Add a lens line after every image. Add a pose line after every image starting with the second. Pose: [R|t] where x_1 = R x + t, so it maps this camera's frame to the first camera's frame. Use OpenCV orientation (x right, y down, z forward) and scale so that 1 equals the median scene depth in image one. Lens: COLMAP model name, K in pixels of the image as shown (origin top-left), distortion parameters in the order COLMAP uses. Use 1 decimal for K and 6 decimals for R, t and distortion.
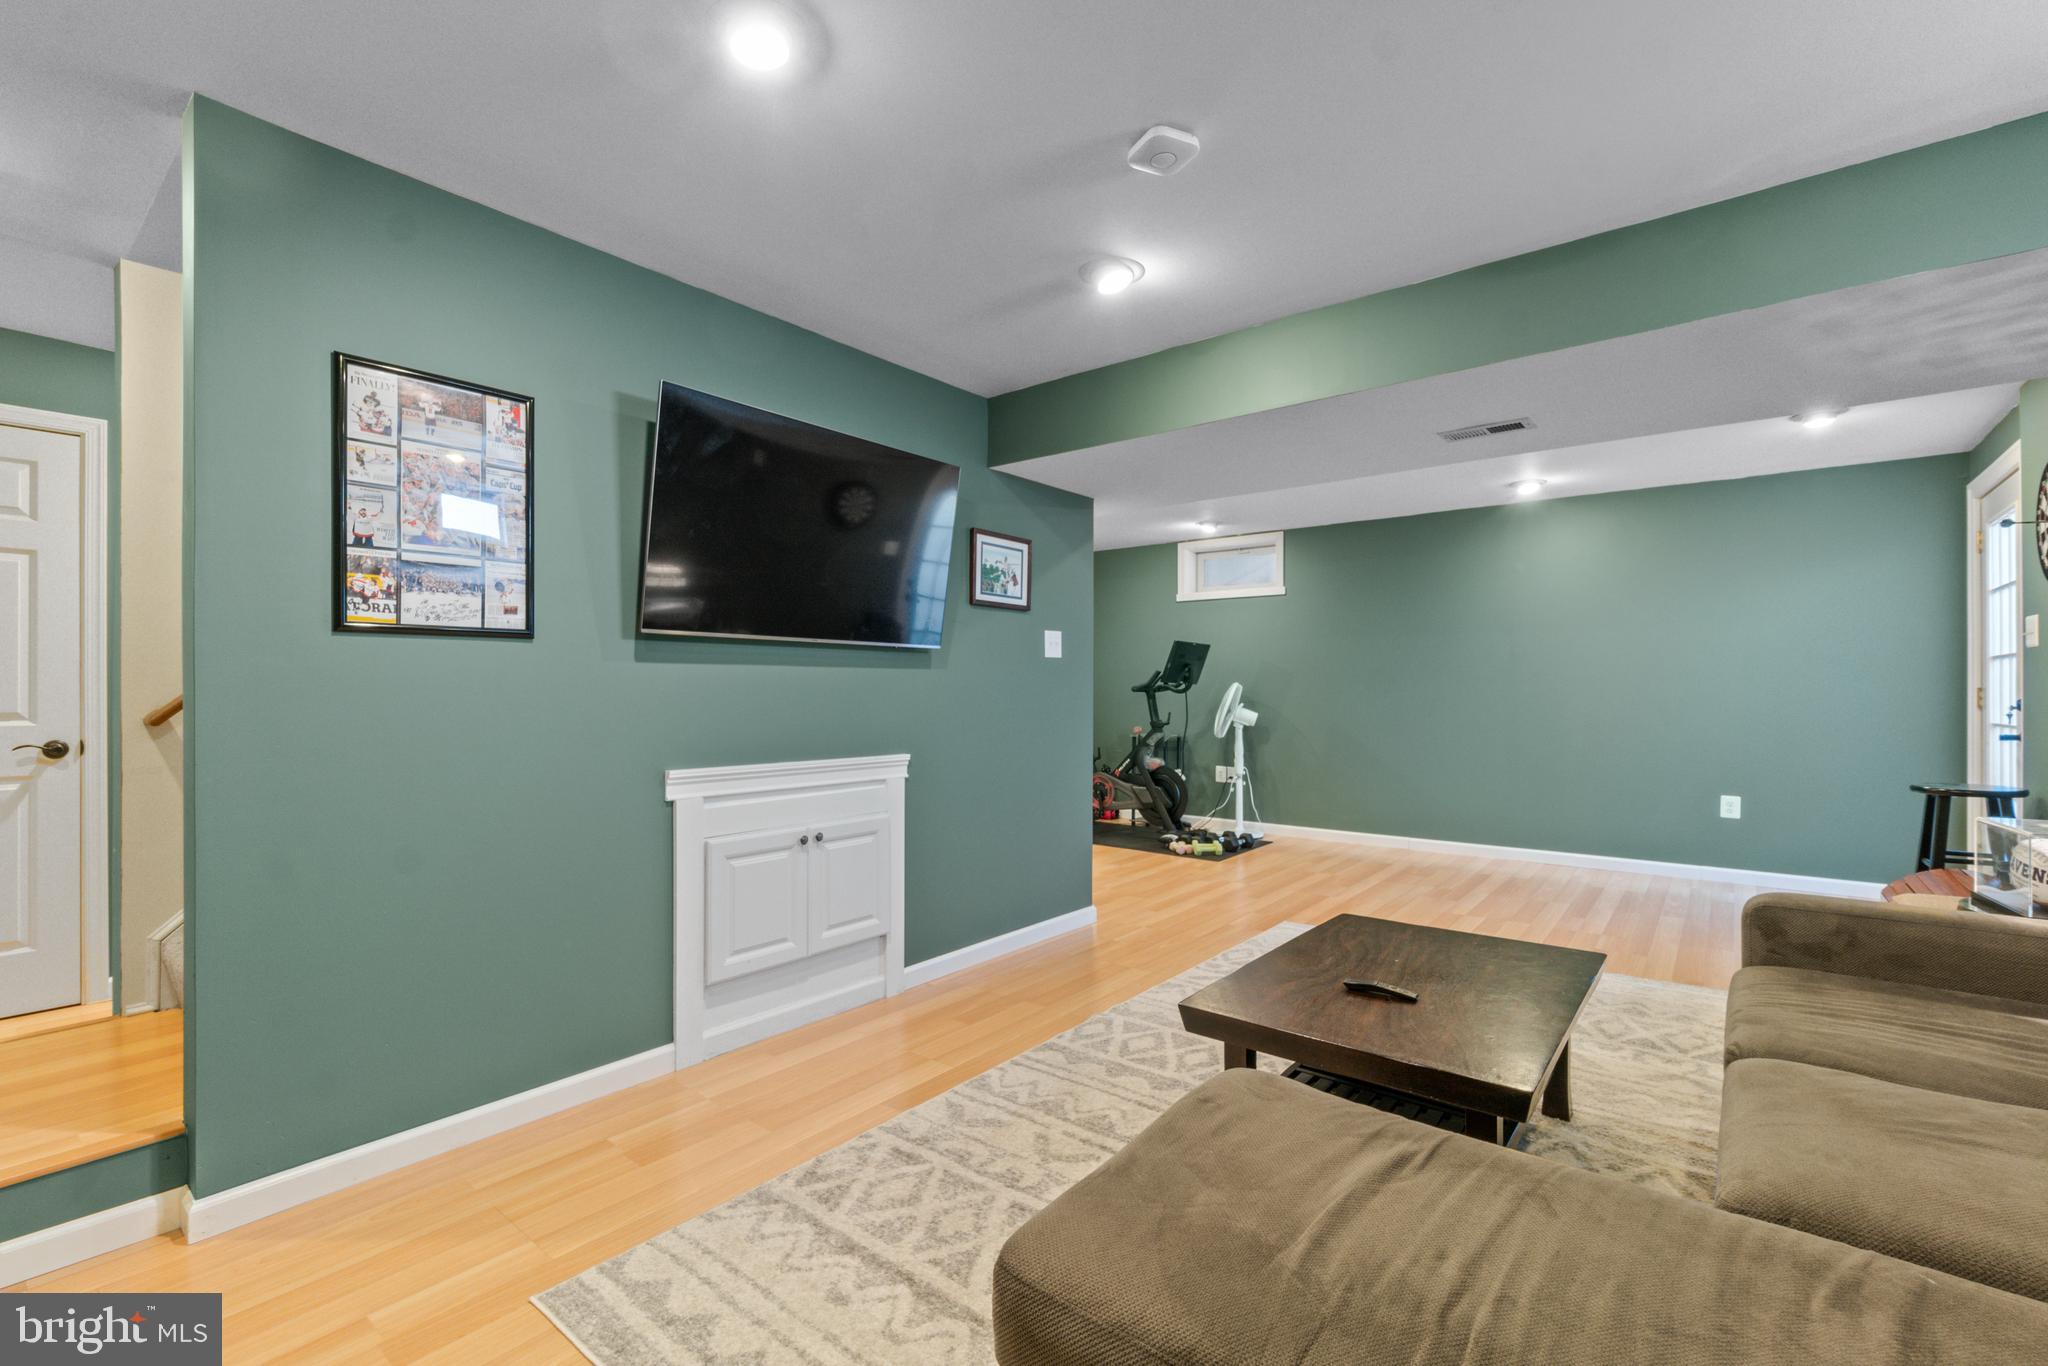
lens RADIAL K [[889.5, 0, 990.3], [0, 889.5, 689.9], [0, 0, 1]] dist [-0.009900, -0.000638]
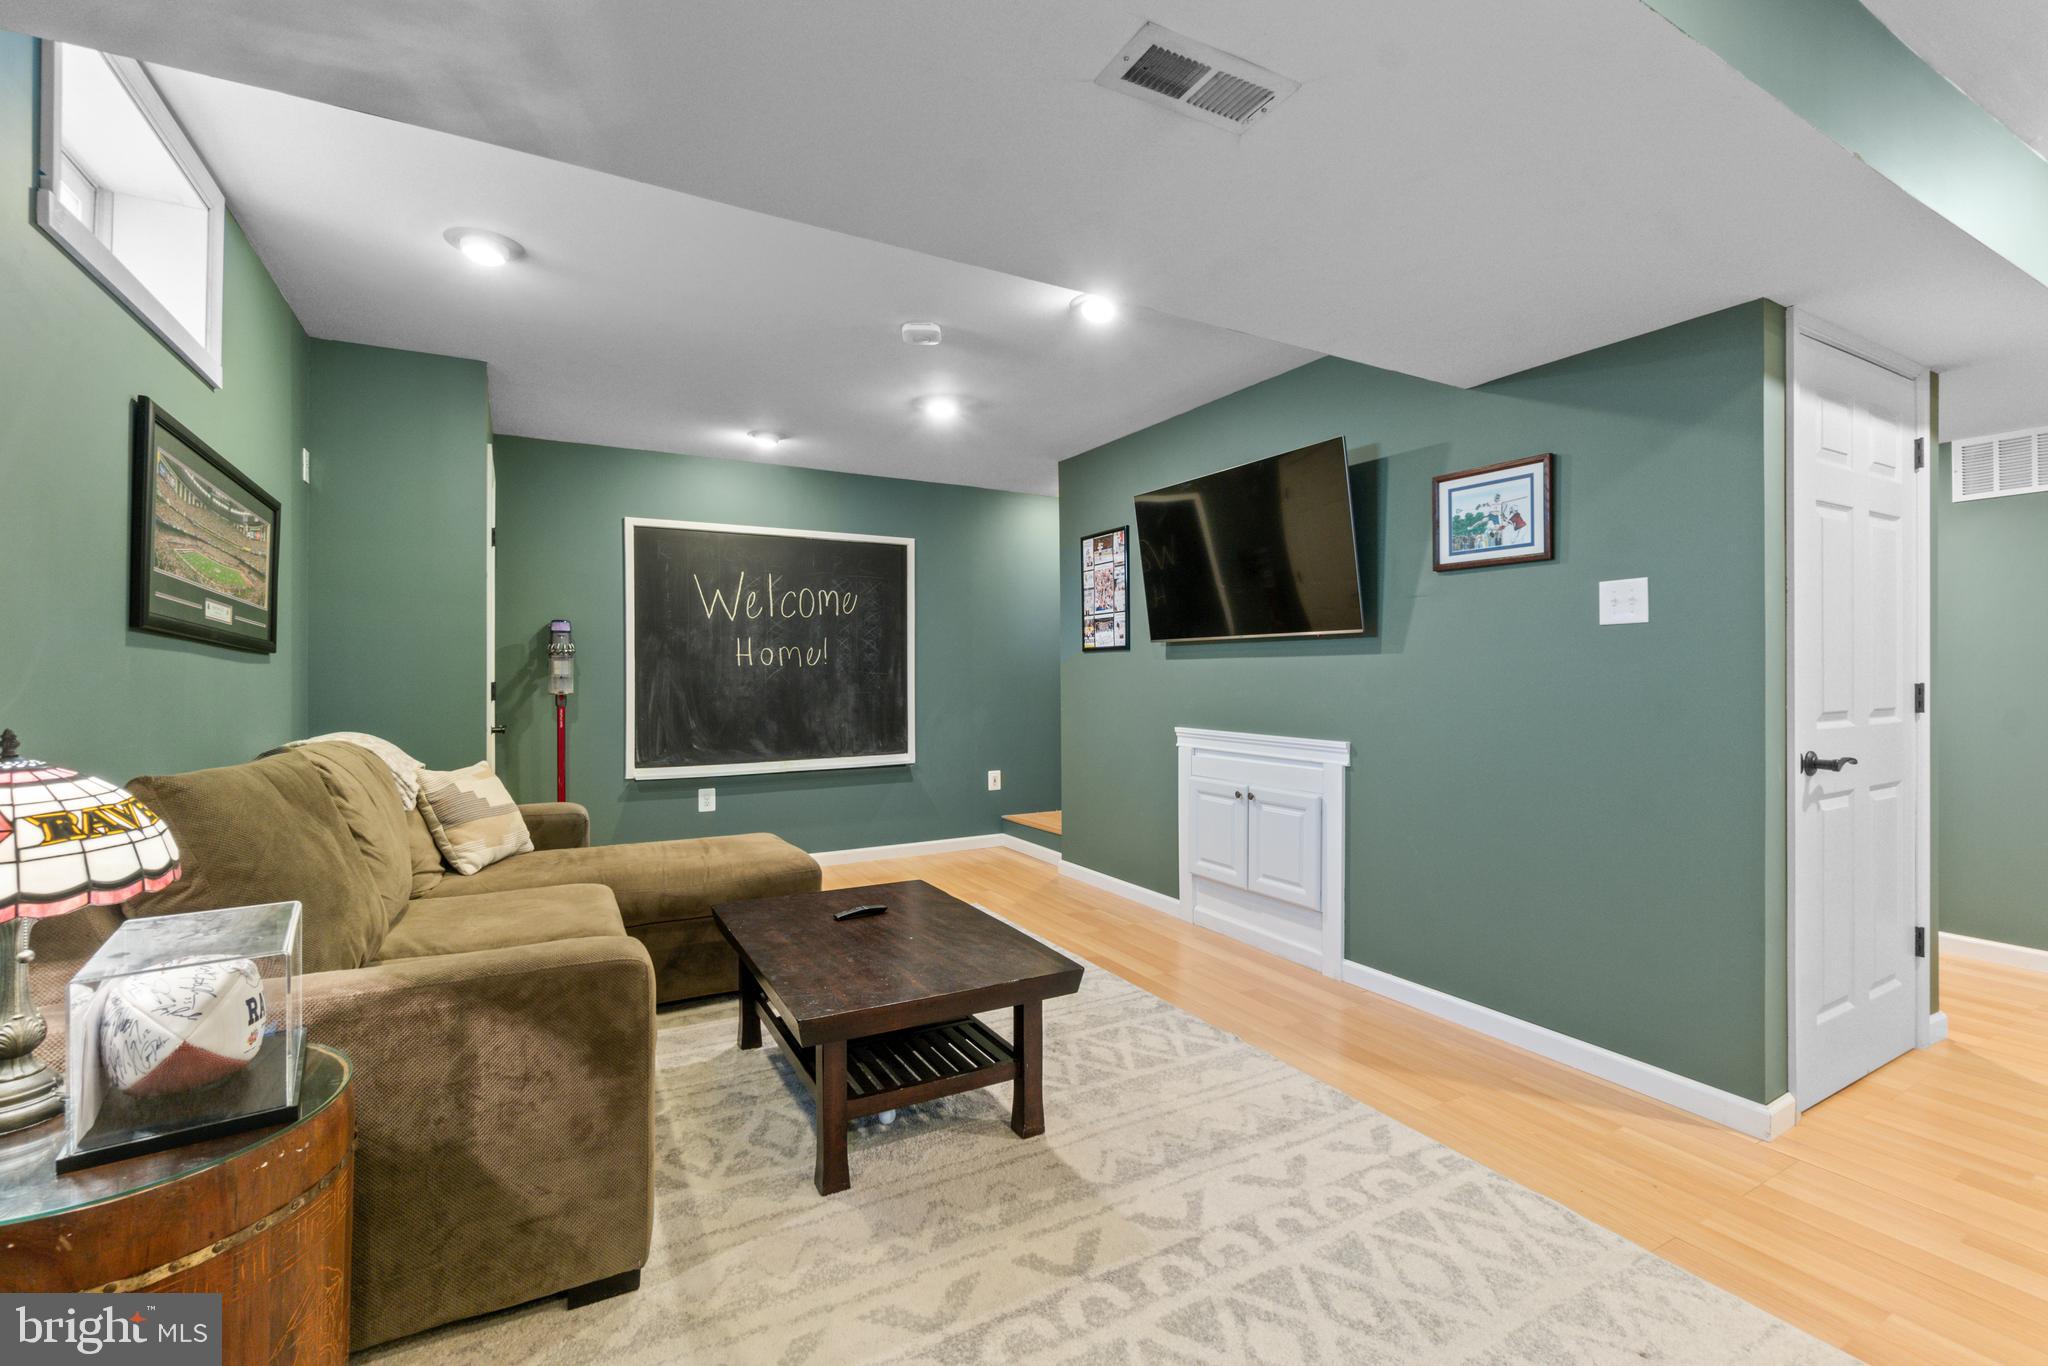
lens RADIAL K [[889.5, 0, 1040.8], [0, 889.5, 673.8], [0, 0, 1]] dist [-0.009900, -0.000638]
pose [[-0.341723, 0.001021, -0.939800, 1.148852], [0.002817, 0.999996, 0.000062, -0.005275], [0.939797, -0.002626, -0.341724, 1.242314]]
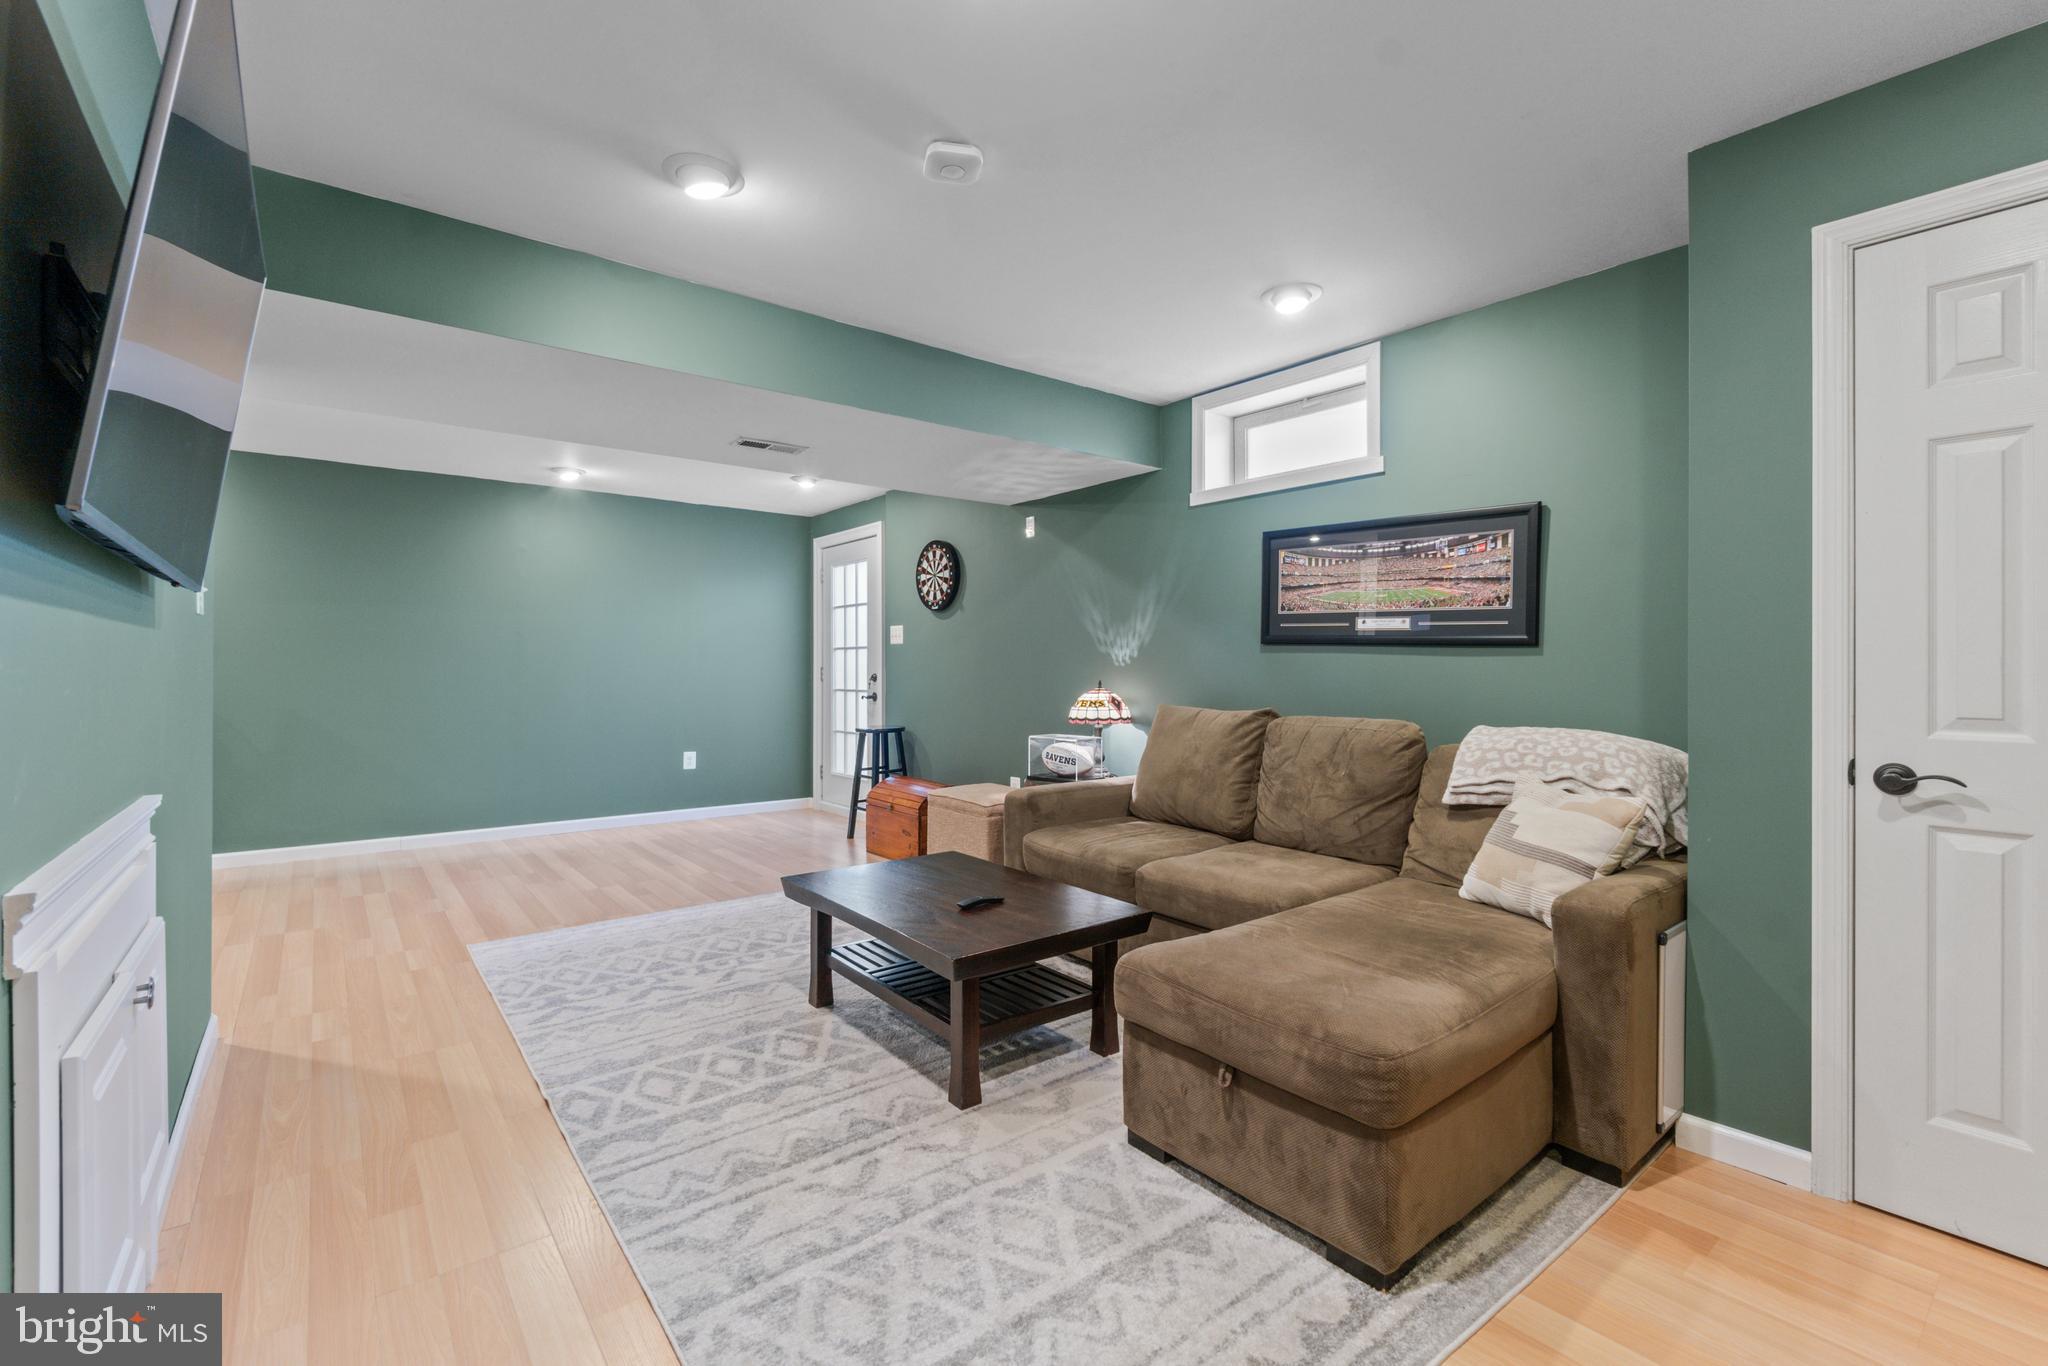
lens RADIAL K [[889.5, 0, 1031.4], [0, 889.5, 666.6], [0, 0, 1]] dist [-0.009900, -0.000638]
pose [[0.199443, 0.002393, 0.979906, -0.597491], [-0.001885, 0.999996, -0.002058, -0.001445], [-0.979908, -0.001437, 0.199447, 0.495191]]
